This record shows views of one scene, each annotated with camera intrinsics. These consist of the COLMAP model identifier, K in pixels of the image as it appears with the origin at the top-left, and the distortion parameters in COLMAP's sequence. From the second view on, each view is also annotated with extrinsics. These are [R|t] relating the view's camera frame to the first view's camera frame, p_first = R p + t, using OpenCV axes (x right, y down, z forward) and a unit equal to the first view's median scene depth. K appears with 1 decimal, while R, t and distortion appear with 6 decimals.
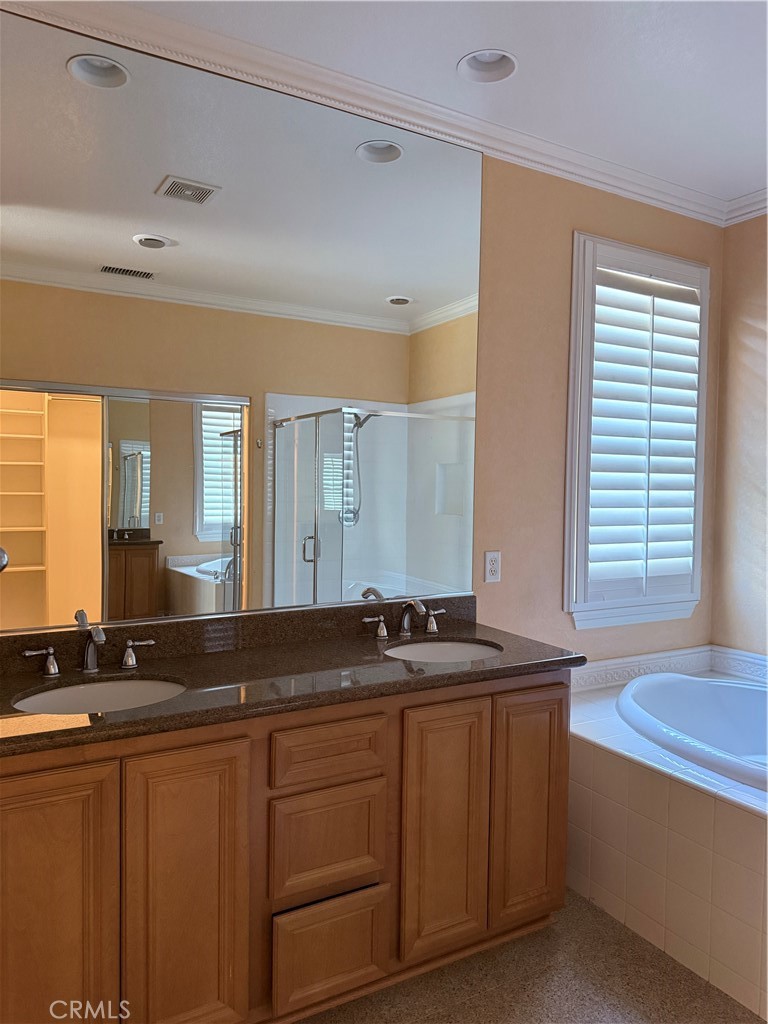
lens RADIAL K [[728.5, 0, 381.1], [0, 728.5, 505.1], [0, 0, 1]] dist [0.080424, -0.107398]
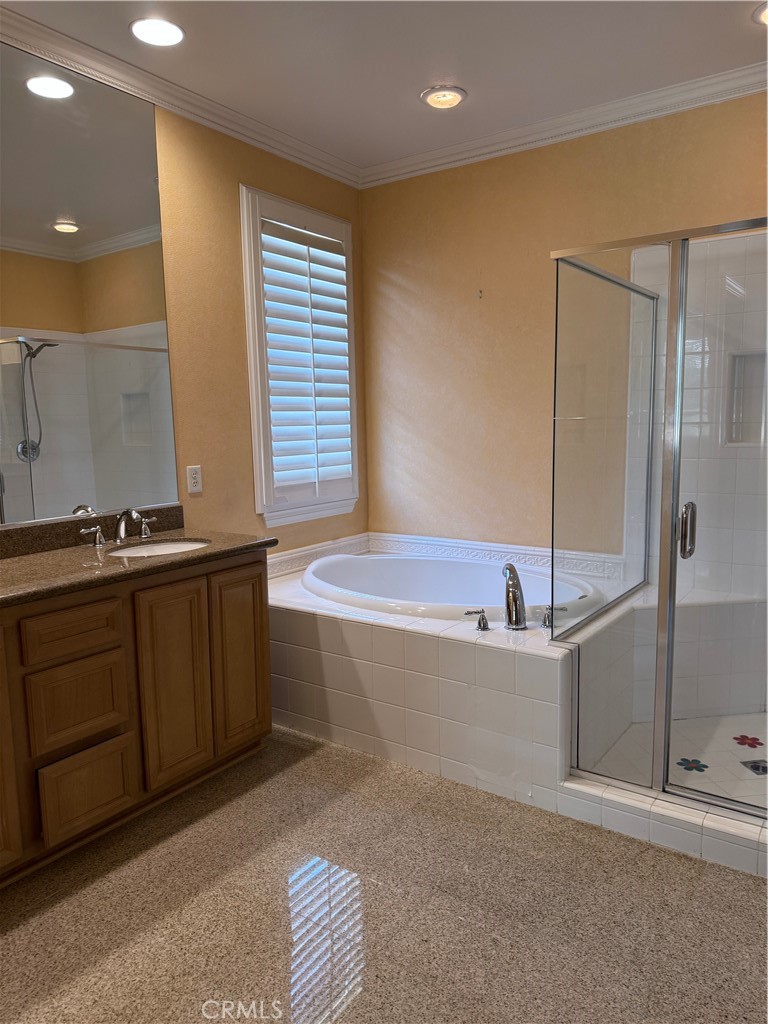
lens RADIAL K [[728.5, 0, 386.2], [0, 728.5, 512.3], [0, 0, 1]] dist [0.080424, -0.107398]
pose [[0.900725, -0.087282, 0.425530, -0.089237], [0.047581, 0.993535, 0.103072, 0.041443], [-0.431775, -0.072593, 0.899055, -0.223518]]
